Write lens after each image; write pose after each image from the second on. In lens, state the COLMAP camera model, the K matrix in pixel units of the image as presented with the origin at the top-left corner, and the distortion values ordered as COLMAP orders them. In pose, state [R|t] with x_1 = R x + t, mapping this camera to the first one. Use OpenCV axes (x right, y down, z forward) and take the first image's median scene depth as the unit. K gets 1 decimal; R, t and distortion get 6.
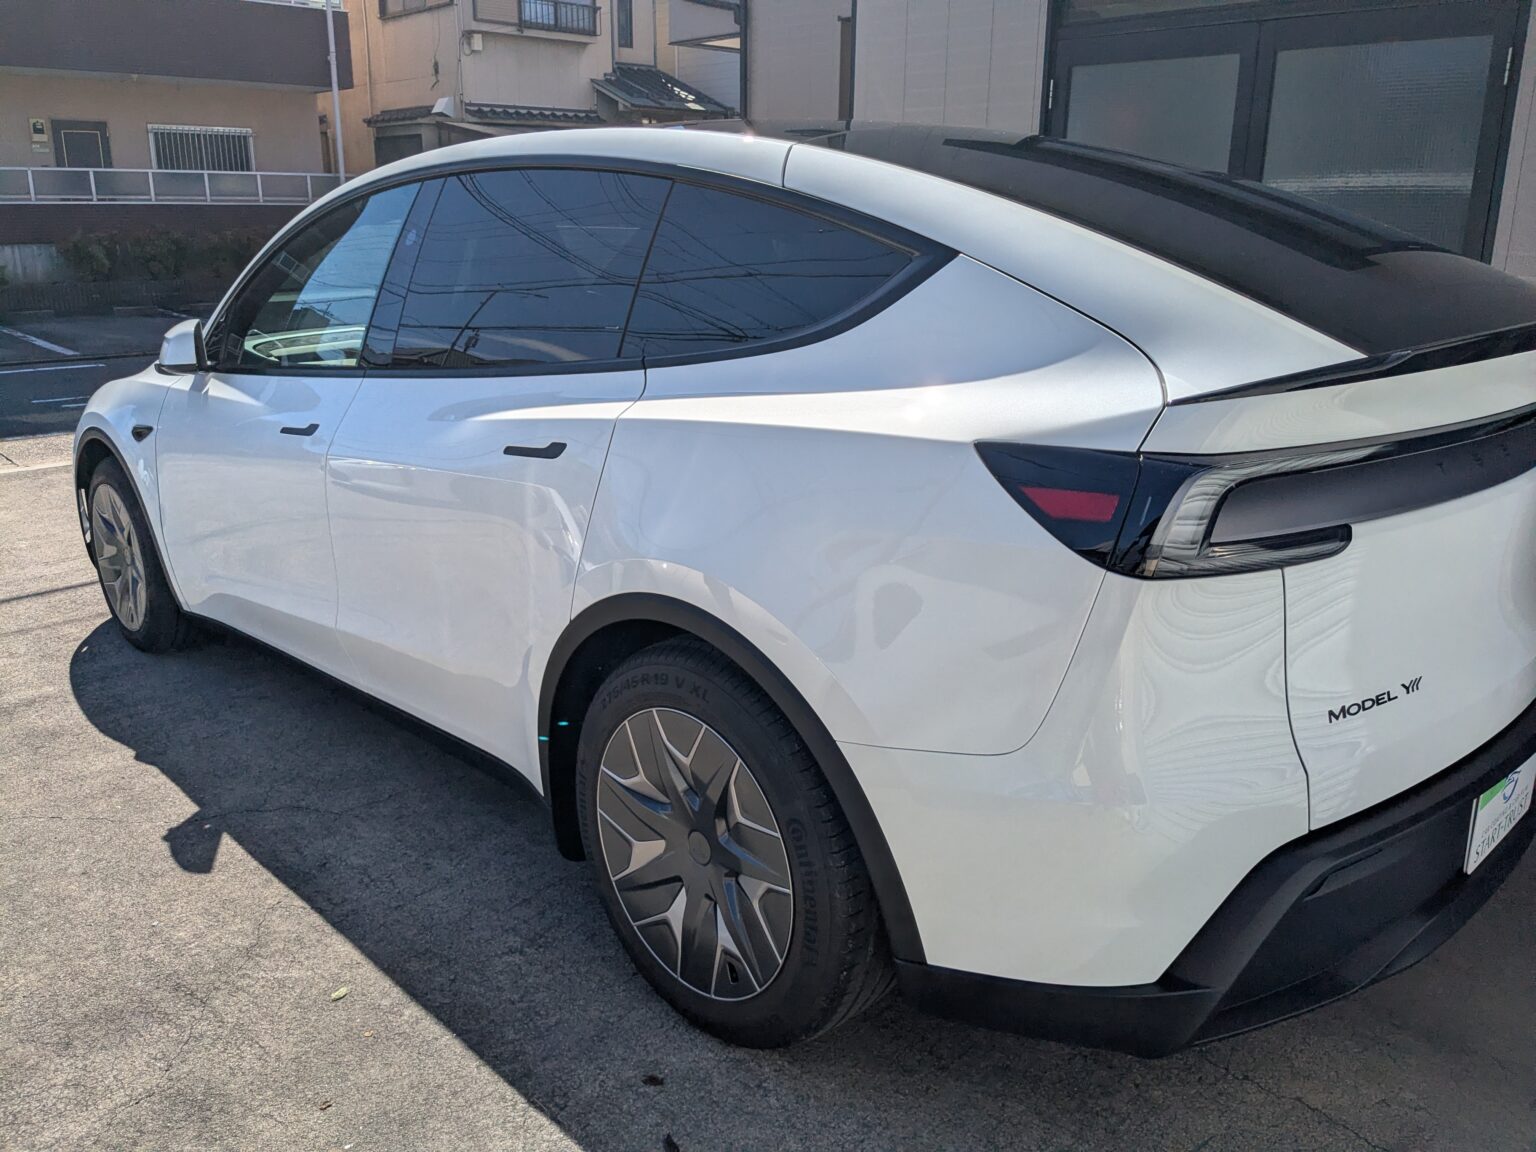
lens RADIAL K [[1208.2, 0, 768.0], [0, 1208.2, 576.0], [0, 0, 1]] dist [-0.006756, -0.033175]
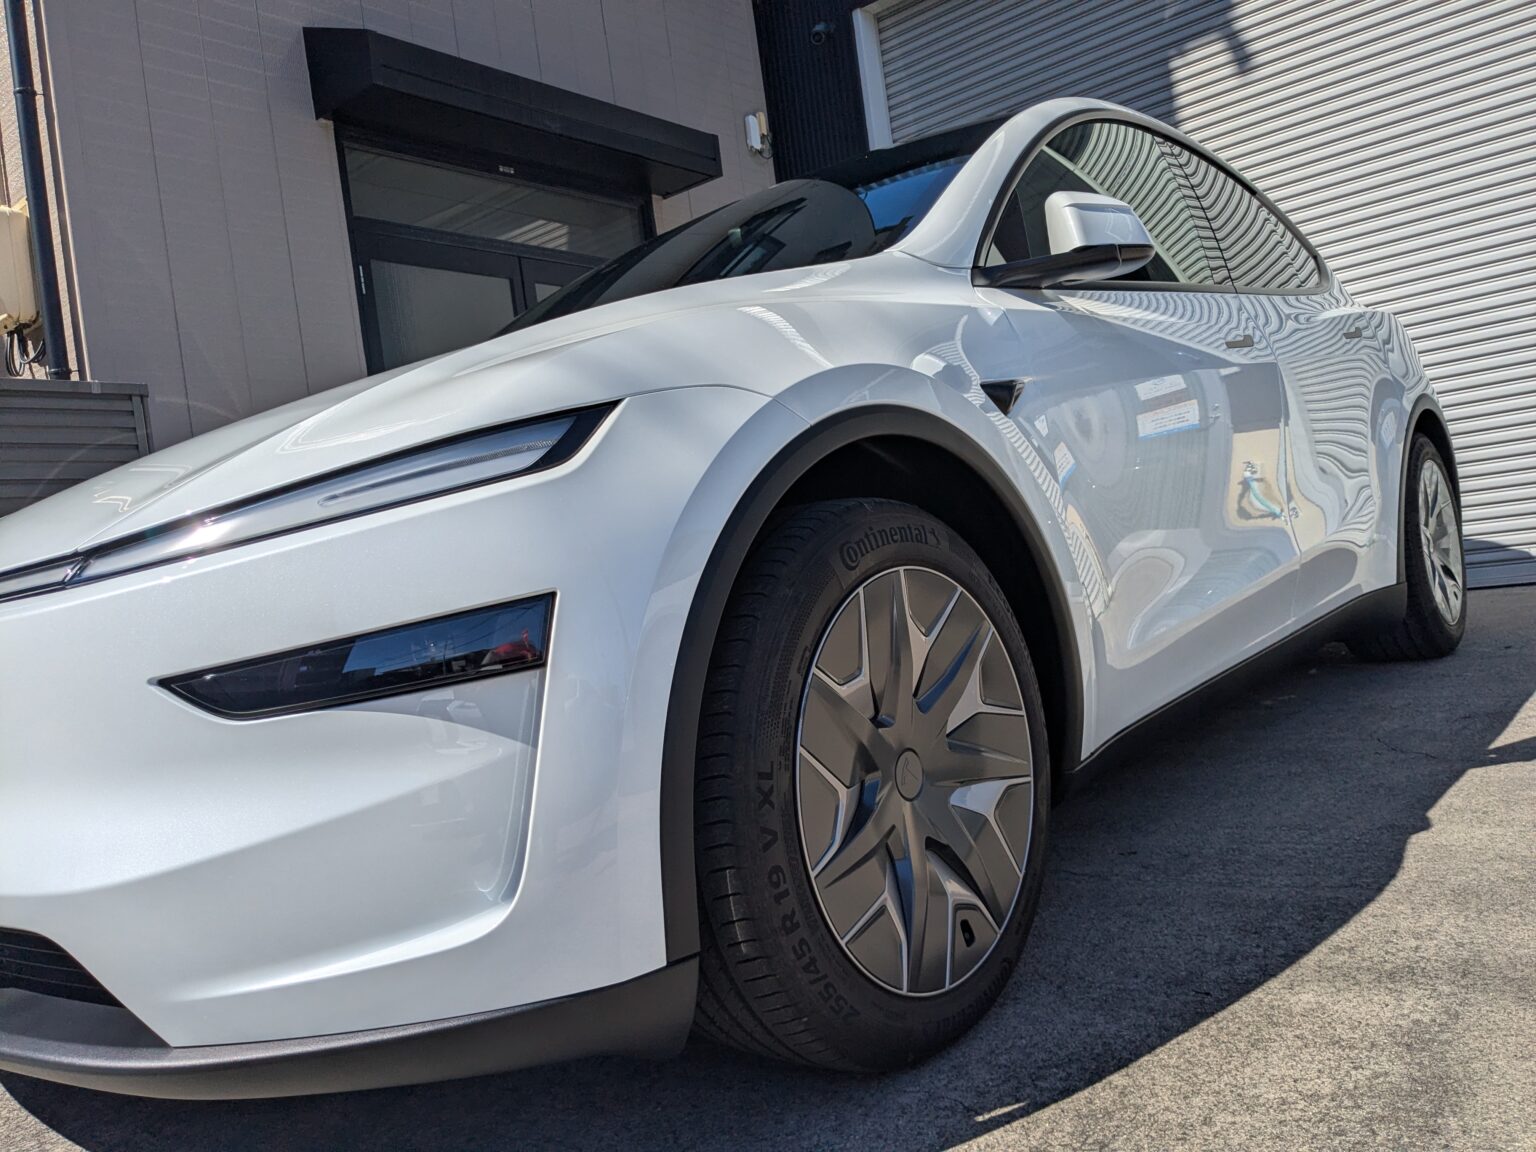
lens RADIAL K [[1208.2, 0, 768.0], [0, 1208.2, 576.0], [0, 0, 1]] dist [-0.006756, -0.033175]
pose [[-0.092113, 0.003966, 0.995741, -0.994119], [0.412945, 0.910099, 0.034576, -0.111936], [-0.906086, 0.414371, -0.085469, 1.172902]]
